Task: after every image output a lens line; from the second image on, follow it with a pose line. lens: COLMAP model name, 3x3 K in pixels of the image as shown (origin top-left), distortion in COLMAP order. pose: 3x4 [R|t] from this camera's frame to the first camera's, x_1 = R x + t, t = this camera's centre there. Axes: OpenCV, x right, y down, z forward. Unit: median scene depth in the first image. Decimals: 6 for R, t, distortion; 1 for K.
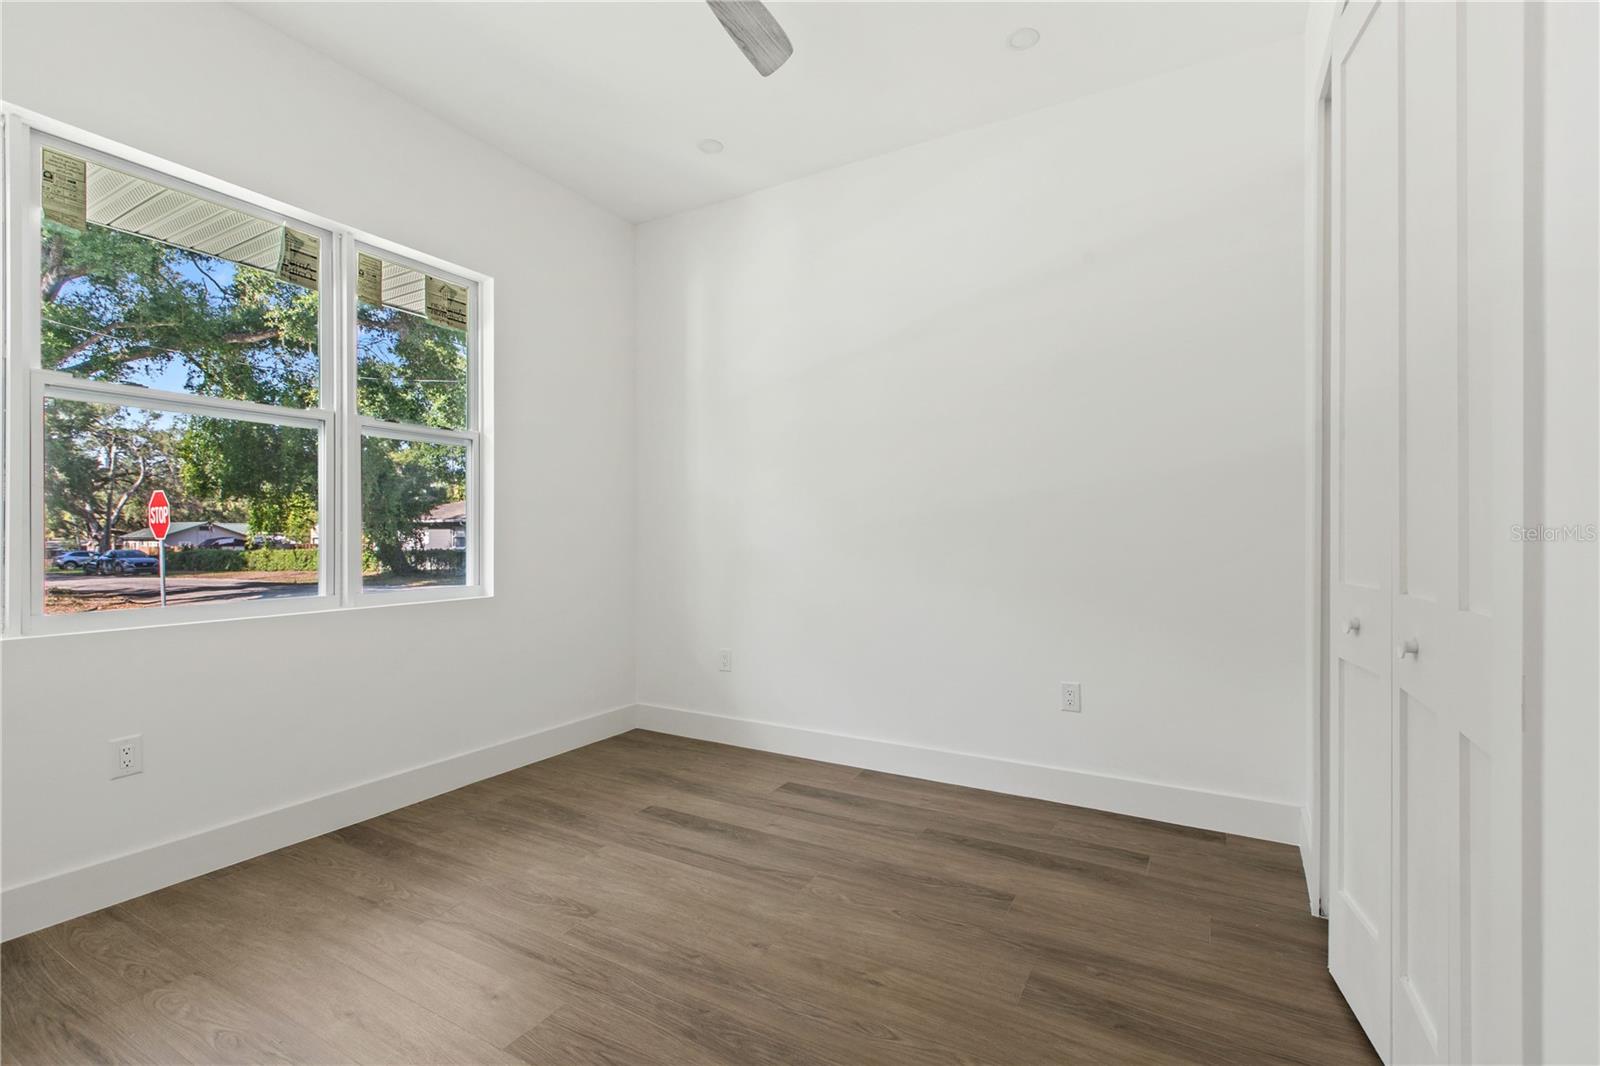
lens RADIAL K [[708.8, 0, 796.0], [0, 708.8, 534.1], [0, 0, 1]] dist [0.001779, -0.000702]
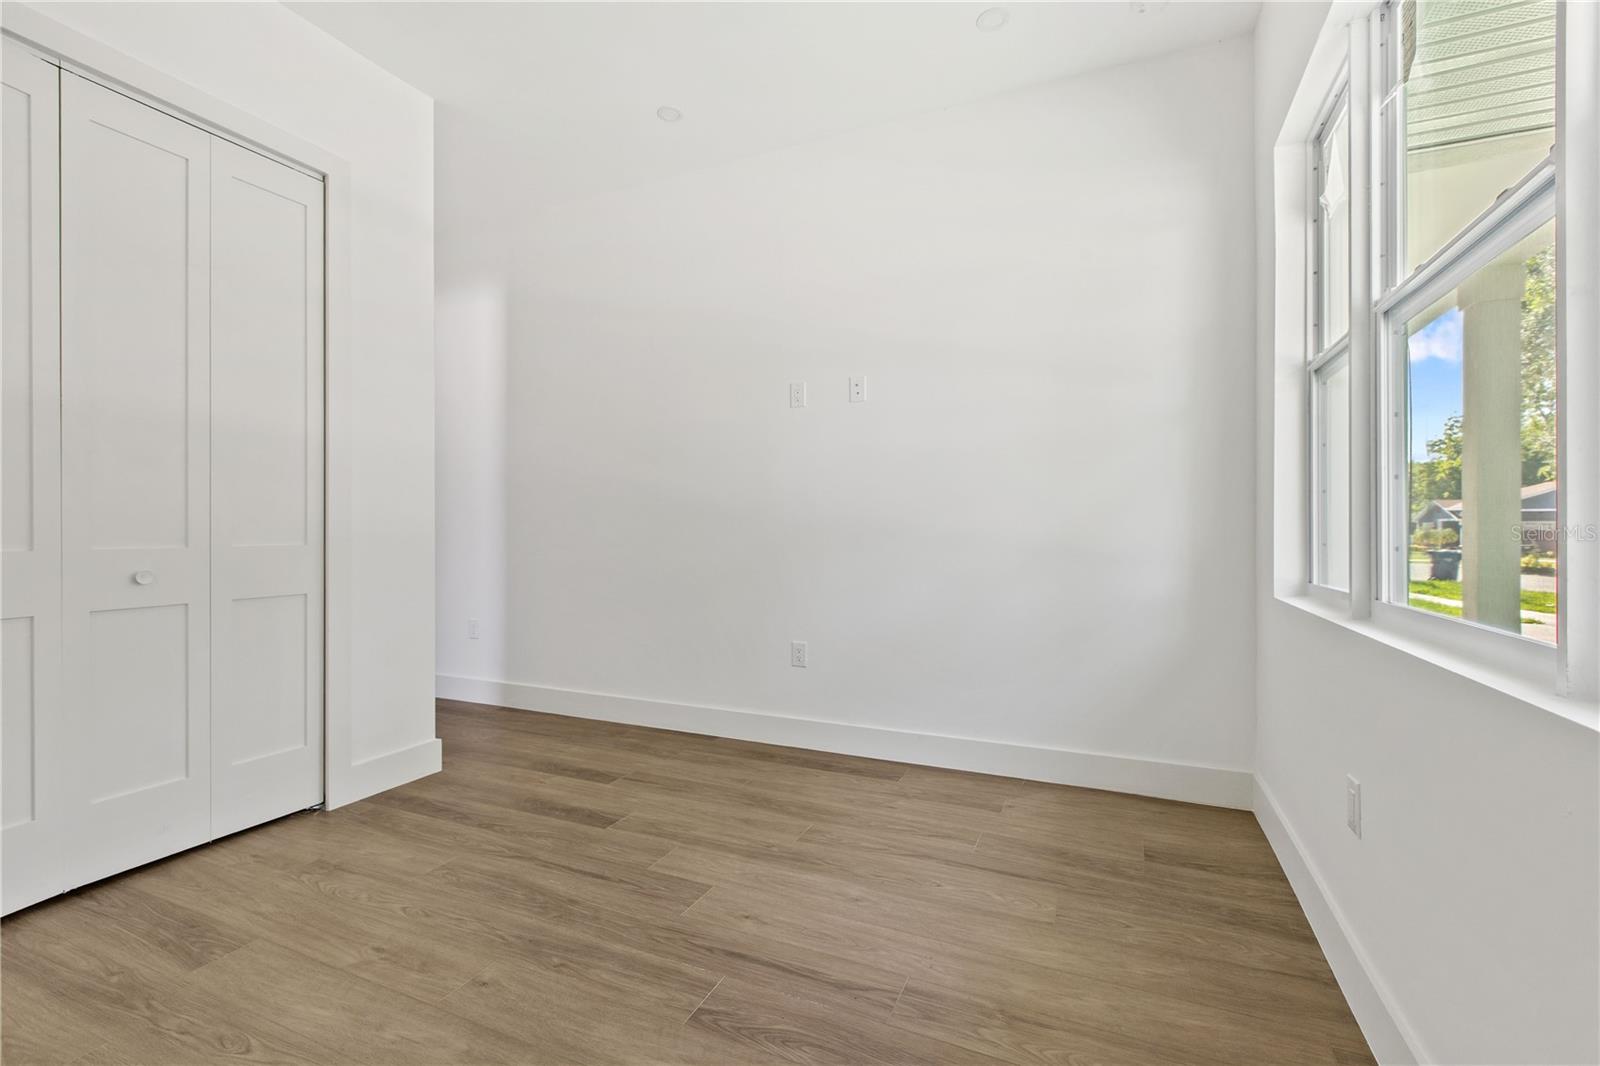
lens RADIAL K [[716.6, 0, 799.9], [0, 716.6, 539.4], [0, 0, 1]] dist [-0.001316, -0.000349]
pose [[-0.995202, 0.003105, -0.097797, -0.303183], [0.002415, 0.999971, 0.007174, 0.035461], [0.097817, 0.006903, -0.995180, 1.624760]]
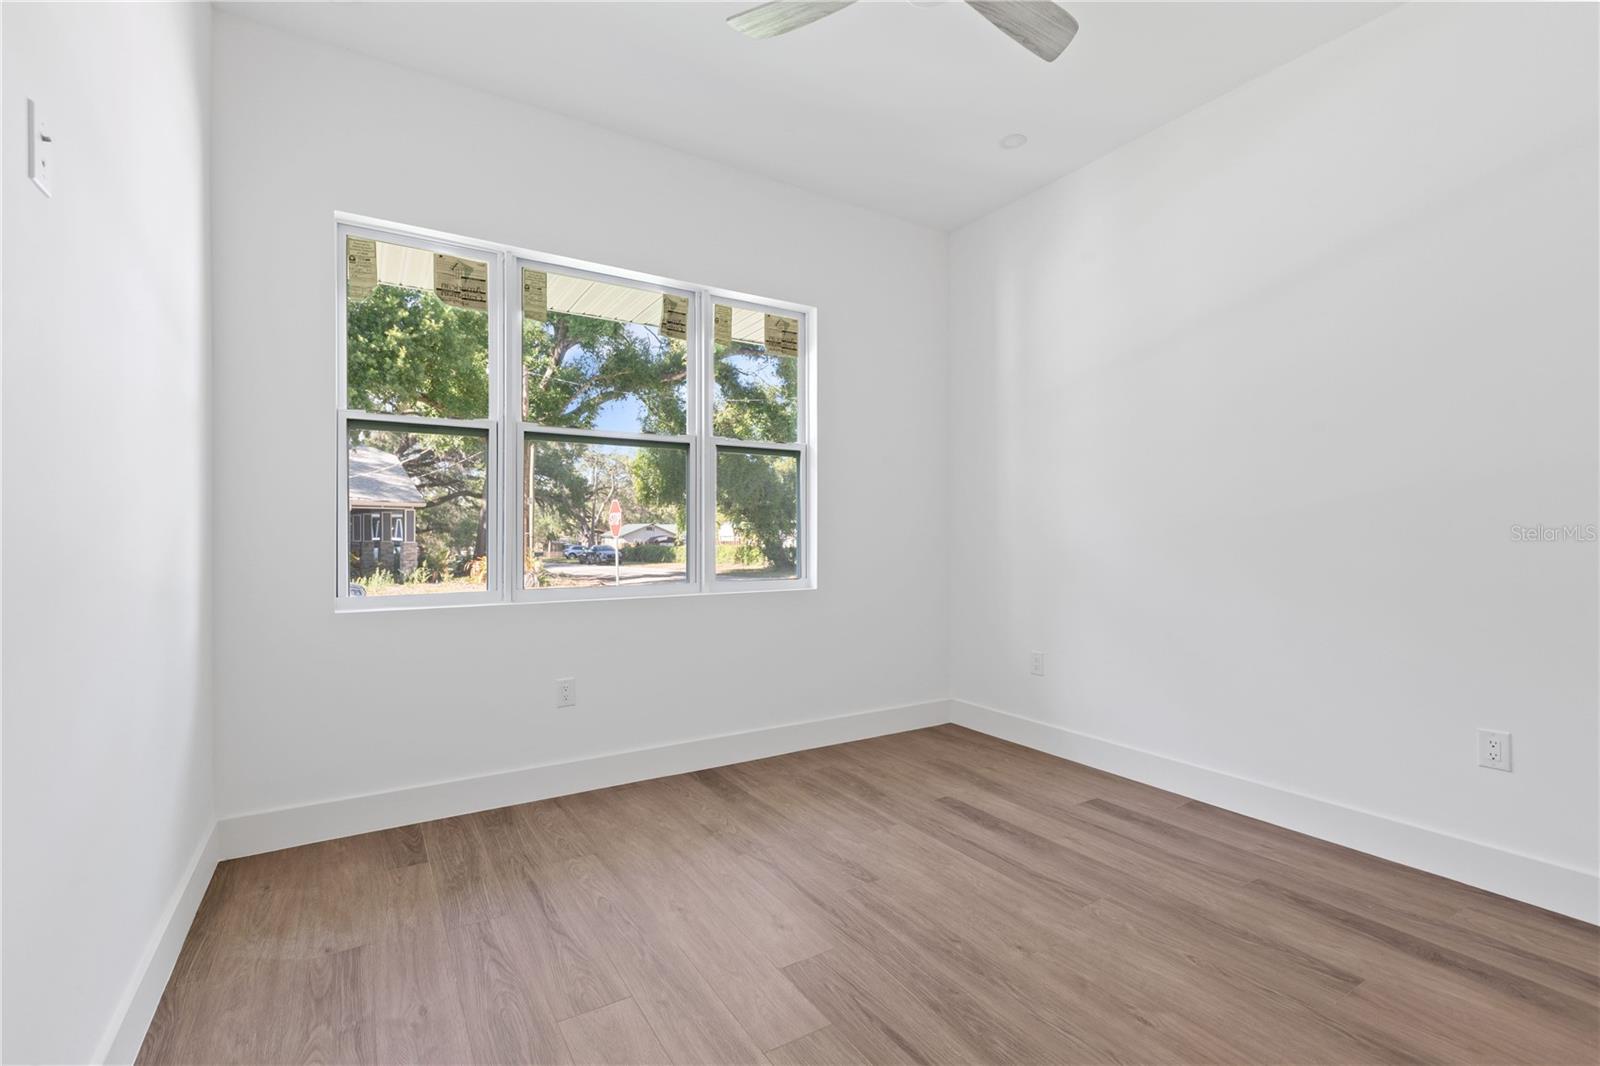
lens RADIAL K [[708.8, 0, 796.0], [0, 708.8, 534.1], [0, 0, 1]] dist [0.001779, -0.000702]
pose [[0.881675, 0.000259, -0.471857, 0.116862], [0.000377, 0.999999, 0.001252, -0.001420], [0.471857, -0.001282, 0.881674, -0.020874]]
